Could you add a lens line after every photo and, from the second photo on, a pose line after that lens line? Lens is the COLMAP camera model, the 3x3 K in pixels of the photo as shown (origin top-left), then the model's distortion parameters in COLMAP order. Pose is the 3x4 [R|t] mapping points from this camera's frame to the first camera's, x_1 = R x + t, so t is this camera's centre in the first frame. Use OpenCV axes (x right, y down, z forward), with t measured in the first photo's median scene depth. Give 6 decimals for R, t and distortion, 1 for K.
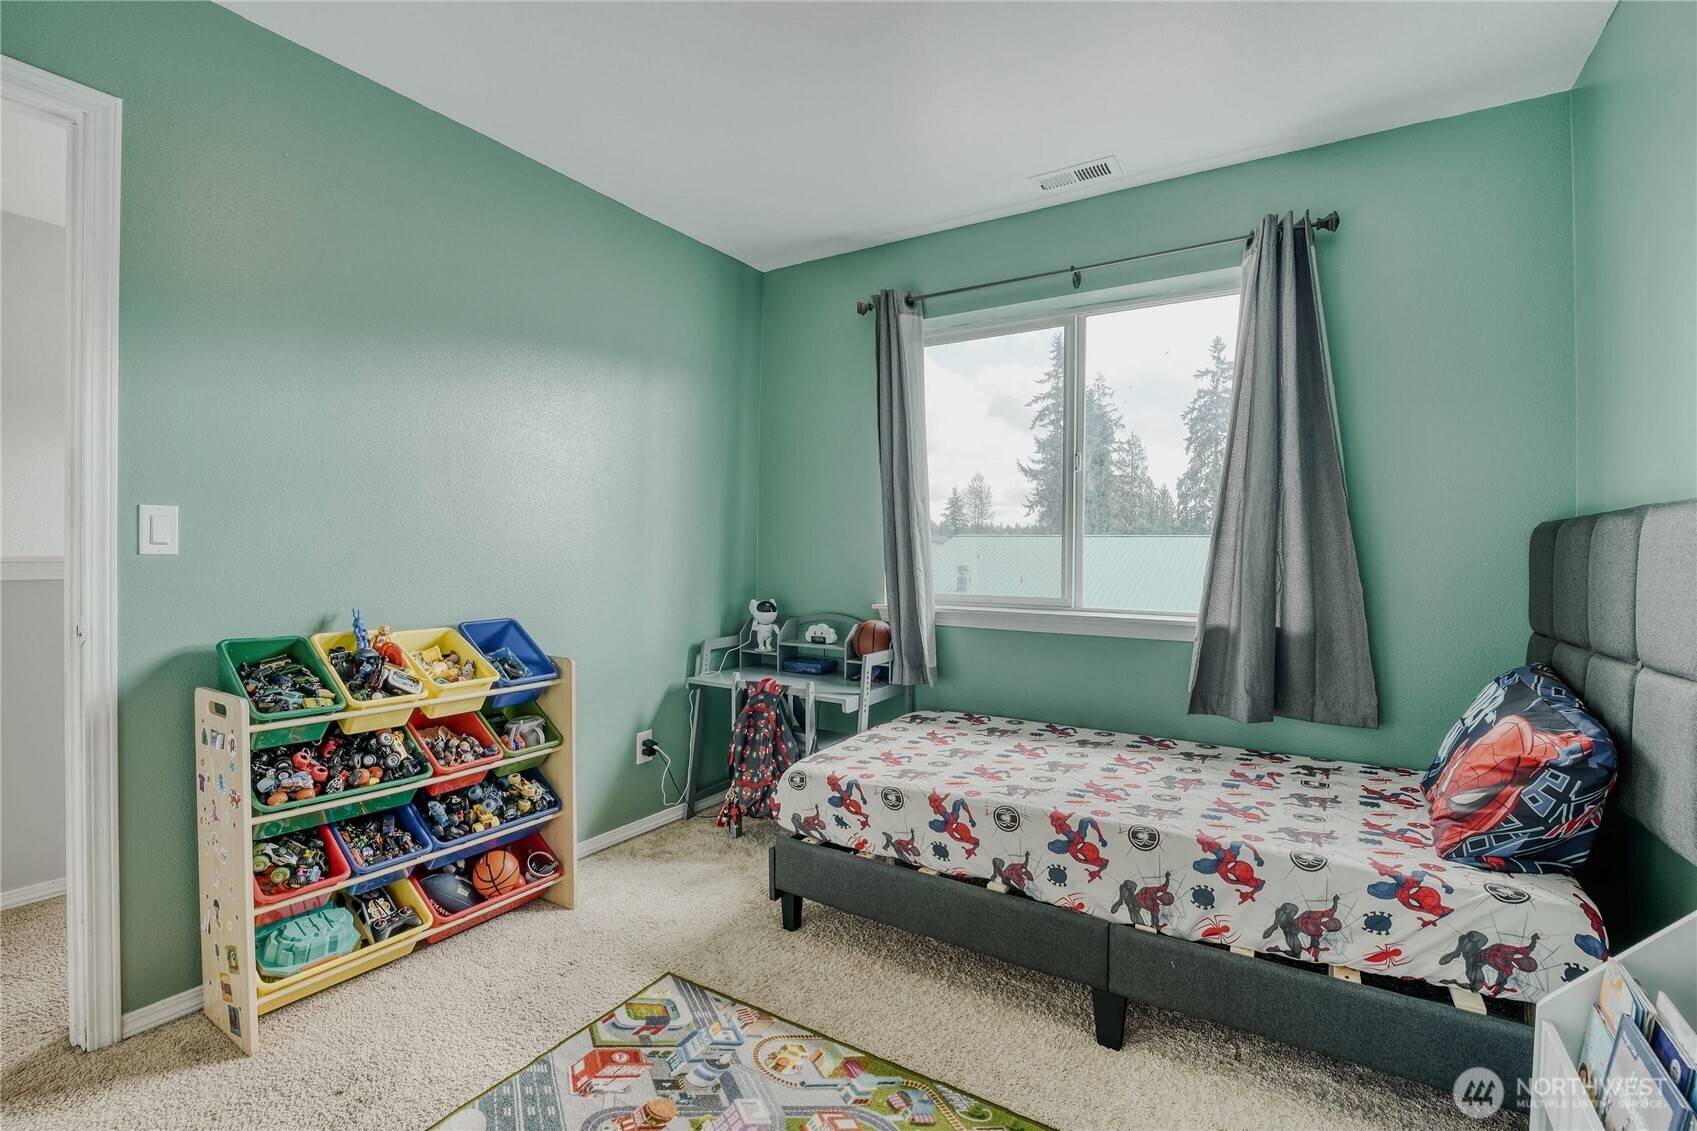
lens RADIAL K [[758.9, 0, 855.4], [0, 758.9, 552.6], [0, 0, 1]] dist [-0.028305, -0.000526]
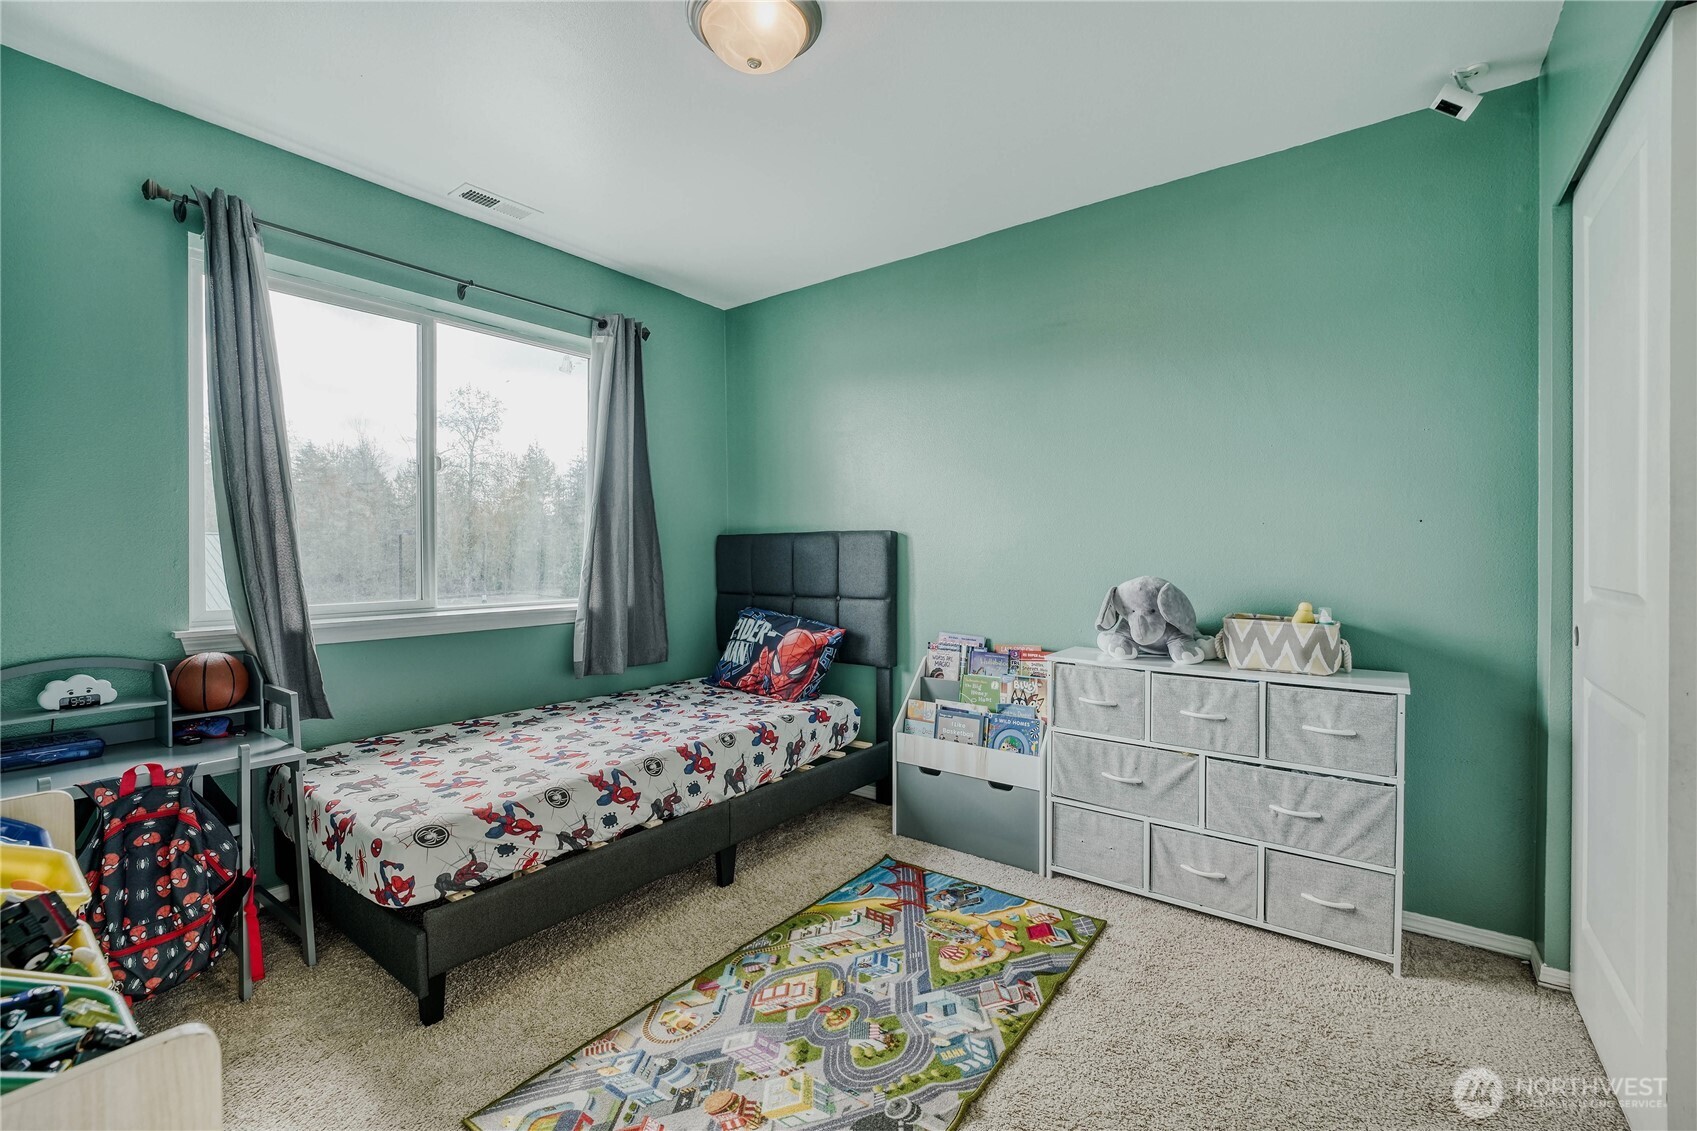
lens RADIAL K [[716.5, 0, 851.3], [0, 716.5, 563.8], [0, 0, 1]] dist [-0.030718, -0.000419]
pose [[0.062975, -0.013863, 0.997919, -0.894885], [0.013703, 0.999821, 0.013024, 0.008904], [-0.997921, 0.012854, 0.063153, 0.568615]]
